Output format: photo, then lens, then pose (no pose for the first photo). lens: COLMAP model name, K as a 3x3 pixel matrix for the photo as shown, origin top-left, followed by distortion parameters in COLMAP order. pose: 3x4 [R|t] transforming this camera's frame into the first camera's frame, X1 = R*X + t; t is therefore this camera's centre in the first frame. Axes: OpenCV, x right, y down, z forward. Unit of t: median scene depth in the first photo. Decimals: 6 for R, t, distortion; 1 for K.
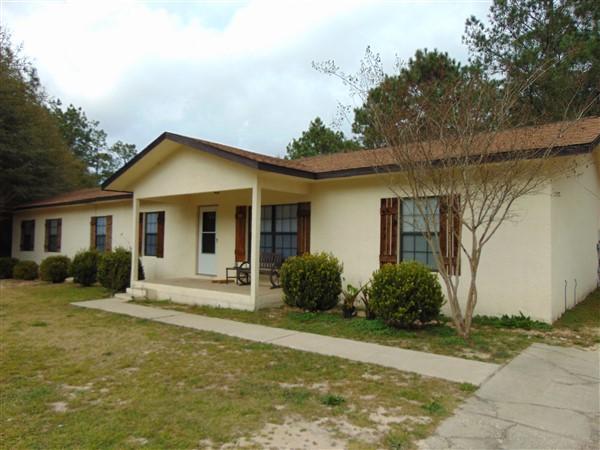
lens RADIAL K [[445.5, 0, 298.2], [0, 445.5, 225.8], [0, 0, 1]] dist [-0.001196, 0.033730]
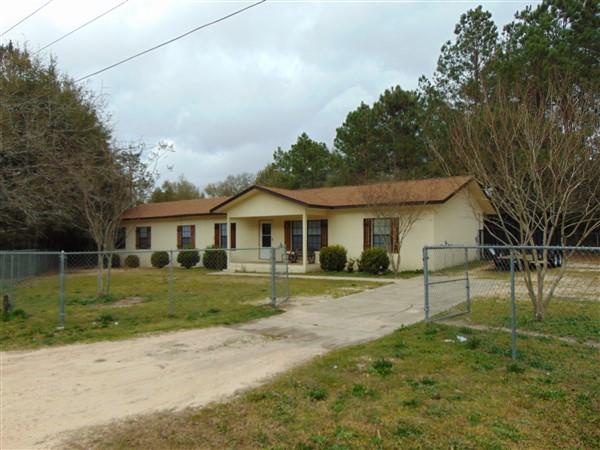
lens RADIAL K [[445.5, 0, 297.4], [0, 445.5, 223.0], [0, 0, 1]] dist [-0.001196, 0.033730]
pose [[0.998632, -0.015713, 0.049870, -0.124252], [0.015662, 0.999876, 0.001408, -0.025900], [-0.049886, -0.000625, 0.998755, -0.584290]]
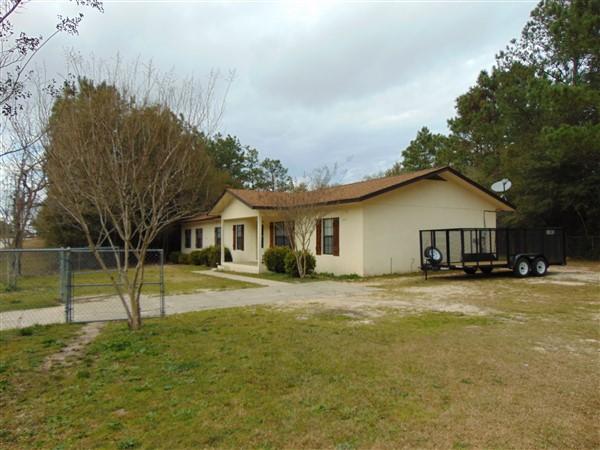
lens RADIAL K [[445.5, 0, 303.2], [0, 445.5, 222.4], [0, 0, 1]] dist [-0.001196, 0.033730]
pose [[0.941416, -0.026992, -0.336166, 0.438763], [0.026197, 0.999633, -0.006903, -0.018637], [0.336229, -0.002308, 0.941777, -0.504801]]
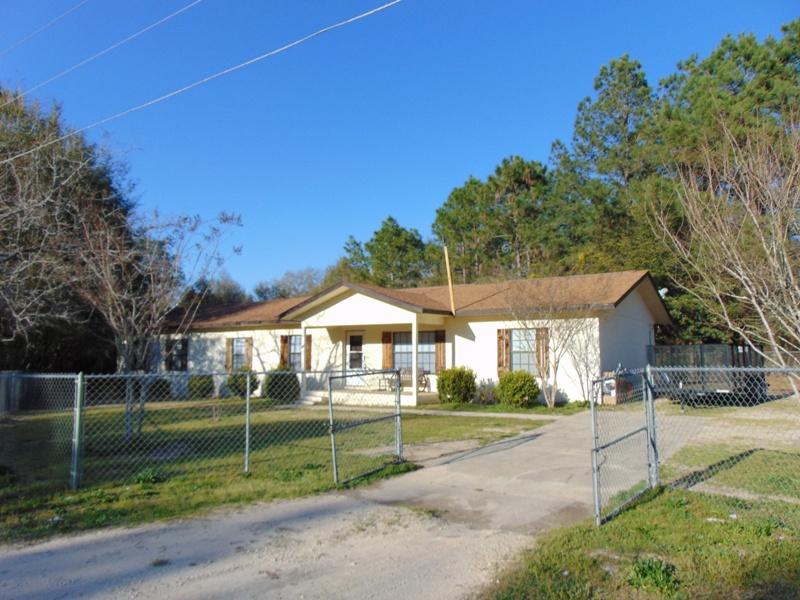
lens RADIAL K [[593.9, 0, 399.5], [0, 593.9, 302.8], [0, 0, 1]] dist [-0.002154, 0.000067]
pose [[0.995448, -0.003265, 0.095250, -0.177786], [0.008662, 0.998376, -0.056306, -0.021477], [-0.094912, 0.056875, 0.993860, -0.514236]]
